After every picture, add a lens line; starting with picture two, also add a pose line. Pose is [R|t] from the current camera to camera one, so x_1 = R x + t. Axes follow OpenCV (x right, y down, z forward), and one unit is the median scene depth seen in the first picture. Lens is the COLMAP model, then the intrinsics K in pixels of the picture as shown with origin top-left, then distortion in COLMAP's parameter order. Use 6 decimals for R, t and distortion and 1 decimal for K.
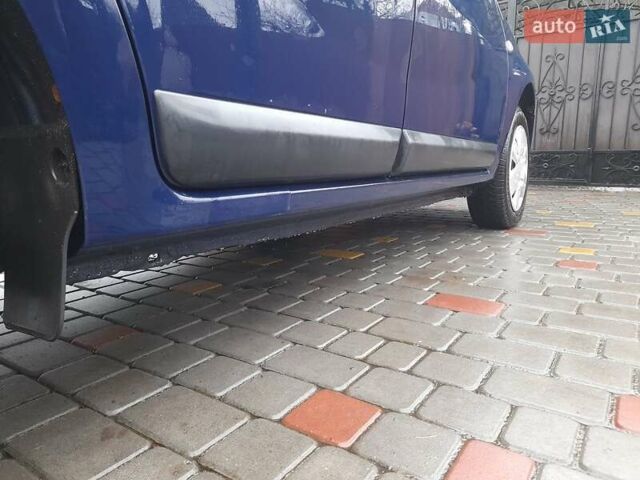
lens RADIAL K [[460.8, 0, 320.4], [0, 460.8, 240.9], [0, 0, 1]] dist [-0.001577, 0.000079]
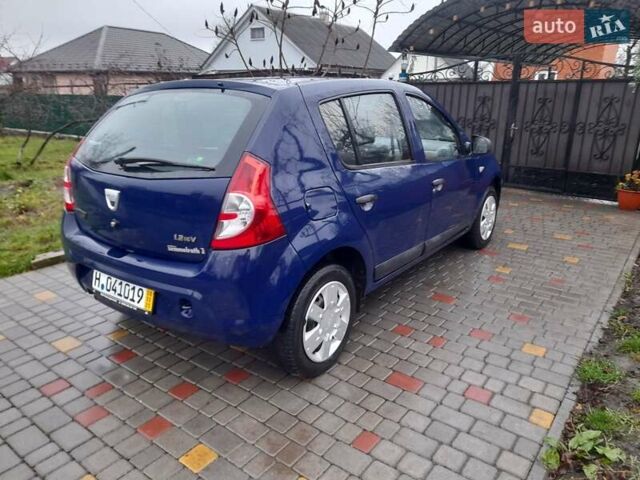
lens RADIAL K [[481.1, 0, 318.8], [0, 481.1, 240.7], [0, 0, 1]] dist [0.011686, 0.001633]
pose [[0.998737, 0.030569, -0.039870, -0.095192], [-0.025264, 0.991535, 0.127360, -0.155161], [0.043426, -0.126192, 0.991055, -0.523706]]
